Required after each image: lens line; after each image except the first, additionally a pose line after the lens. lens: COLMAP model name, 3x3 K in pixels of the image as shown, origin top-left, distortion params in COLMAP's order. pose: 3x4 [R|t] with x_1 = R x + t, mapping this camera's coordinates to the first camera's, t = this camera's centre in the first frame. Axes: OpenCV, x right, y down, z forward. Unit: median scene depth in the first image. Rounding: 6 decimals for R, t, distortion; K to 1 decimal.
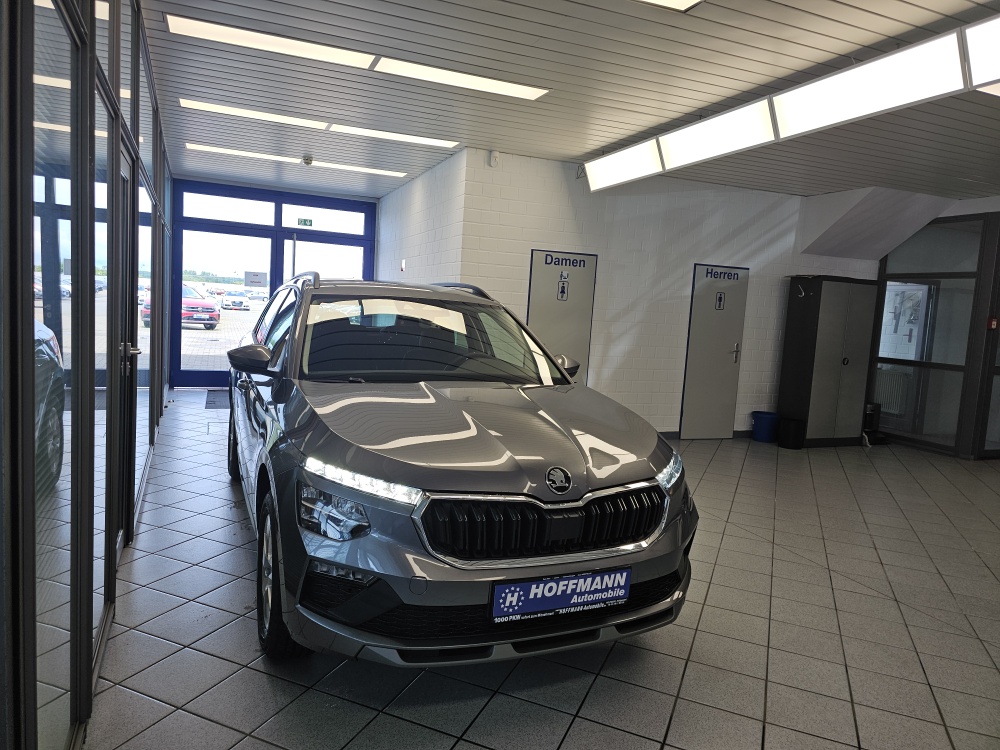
lens RADIAL K [[666.2, 0, 500.0], [0, 666.2, 375.0], [0, 0, 1]] dist [0.093517, -0.154473]
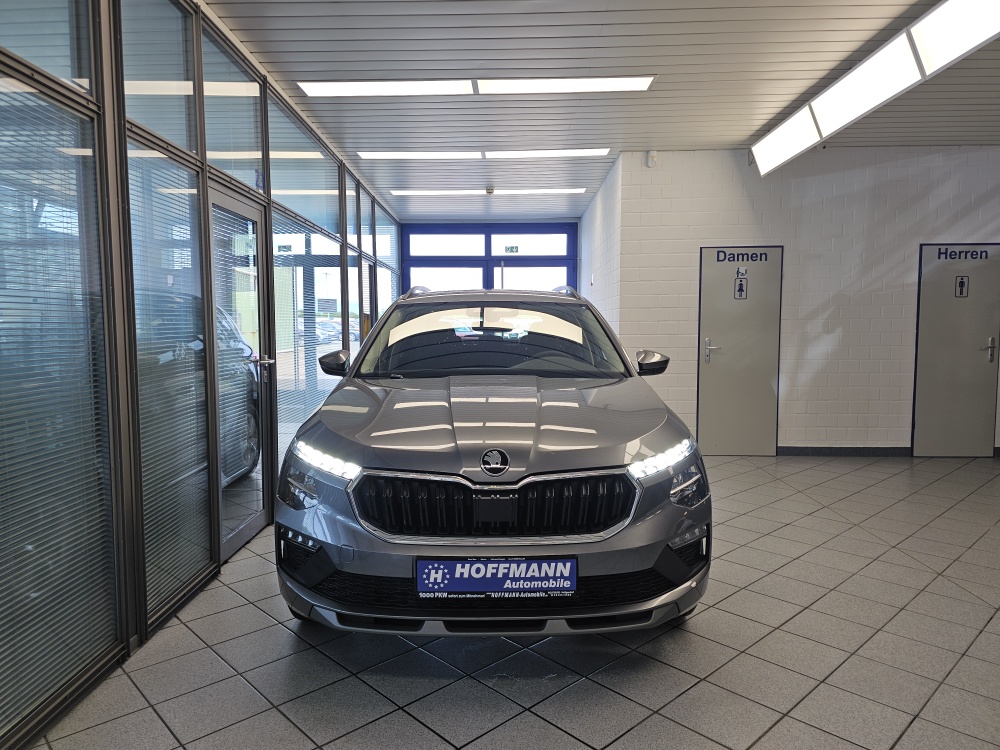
lens RADIAL K [[670.6, 0, 498.2], [0, 670.6, 378.7], [0, 0, 1]] dist [0.060228, -0.075661]
pose [[0.915230, -0.032295, -0.401636, 0.483654], [0.019542, 0.999168, -0.035809, 0.068637], [0.402458, 0.024925, 0.915099, 0.091002]]
